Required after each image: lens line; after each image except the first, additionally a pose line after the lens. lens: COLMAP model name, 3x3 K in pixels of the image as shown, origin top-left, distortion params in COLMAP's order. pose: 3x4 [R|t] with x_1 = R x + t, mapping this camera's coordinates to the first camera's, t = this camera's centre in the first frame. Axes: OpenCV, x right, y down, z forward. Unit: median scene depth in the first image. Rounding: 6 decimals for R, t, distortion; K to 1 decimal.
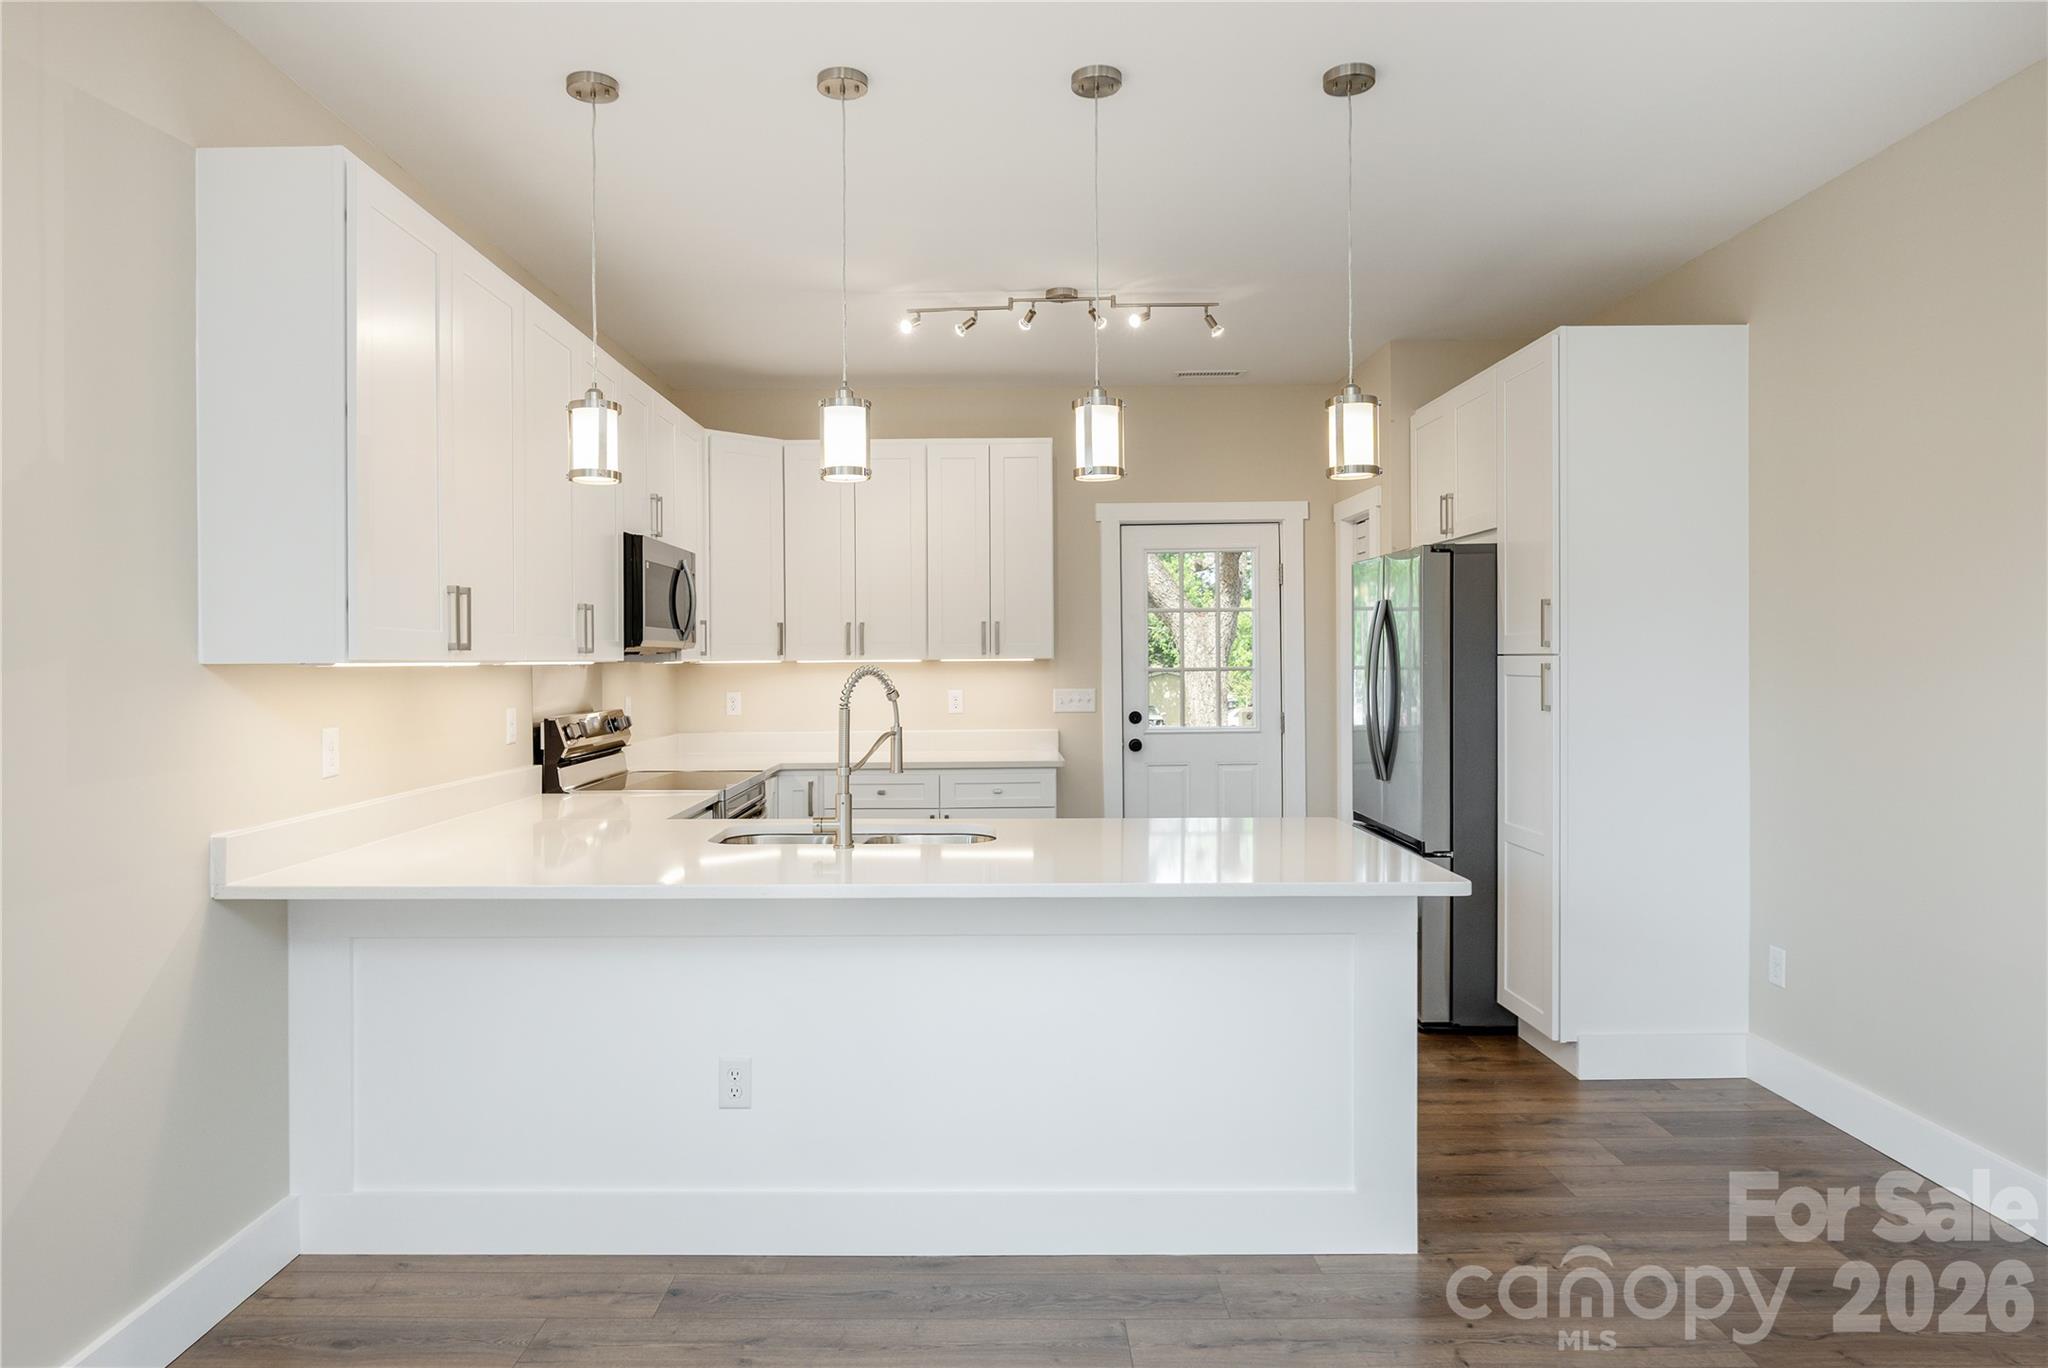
lens RADIAL K [[1143.9, 0, 954.0], [0, 1143.9, 665.5], [0, 0, 1]] dist [0.000340, -0.002040]
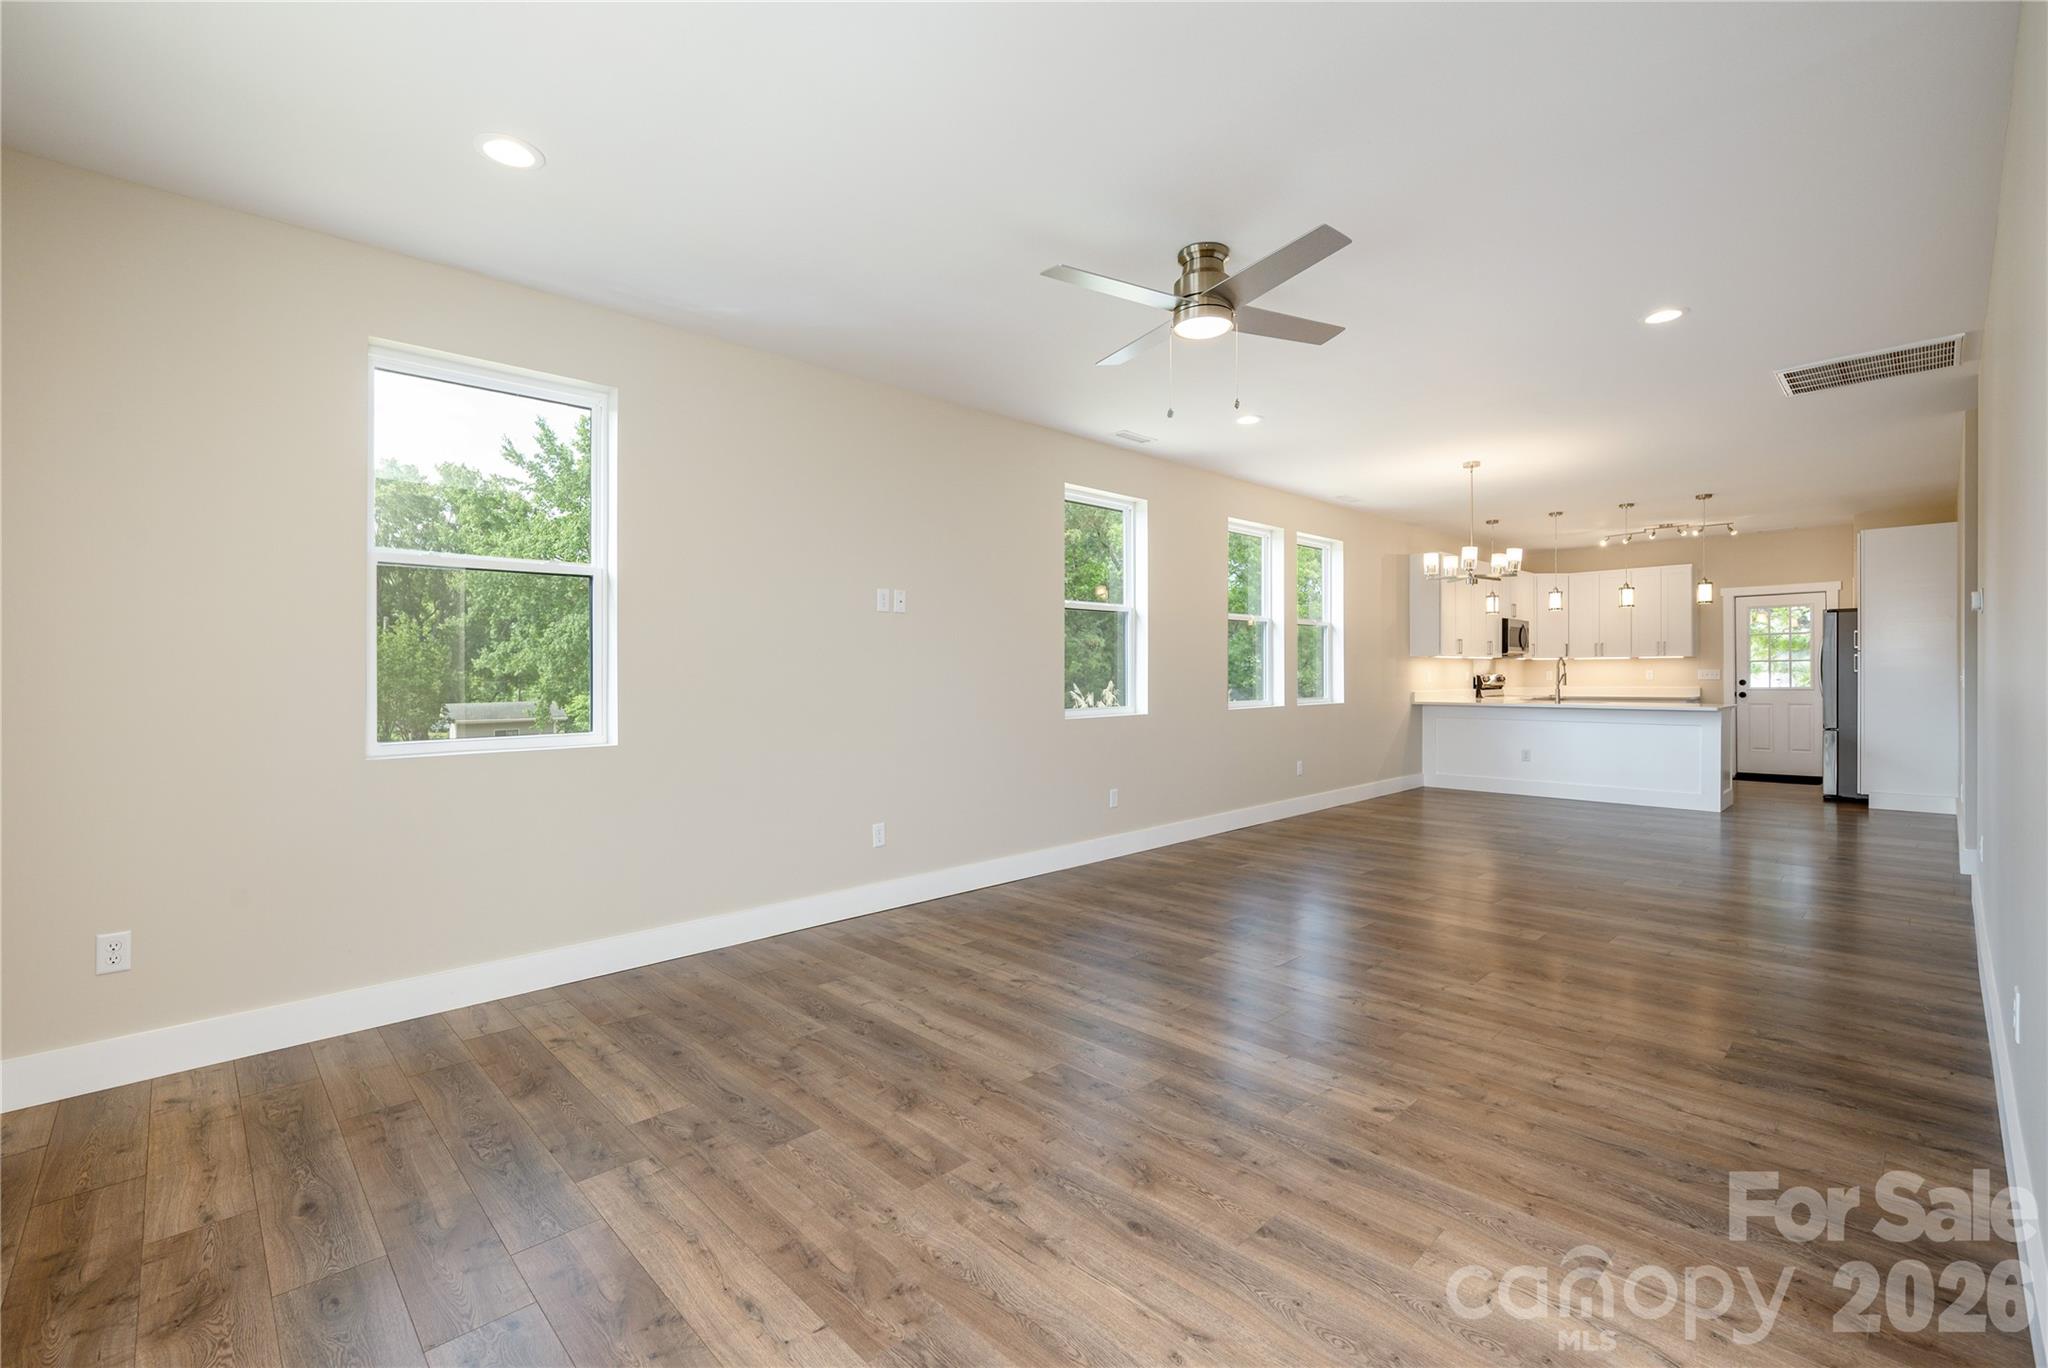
lens RADIAL K [[858.3, 0, 1107.9], [0, 858.3, 675.3], [0, 0, 1]] dist [-0.012475, -0.000208]
pose [[0.742852, 0.004711, -0.669439, 0.478582], [-0.001272, 0.999983, 0.005625, 0.032285], [0.669454, -0.003327, 0.742846, -1.466331]]
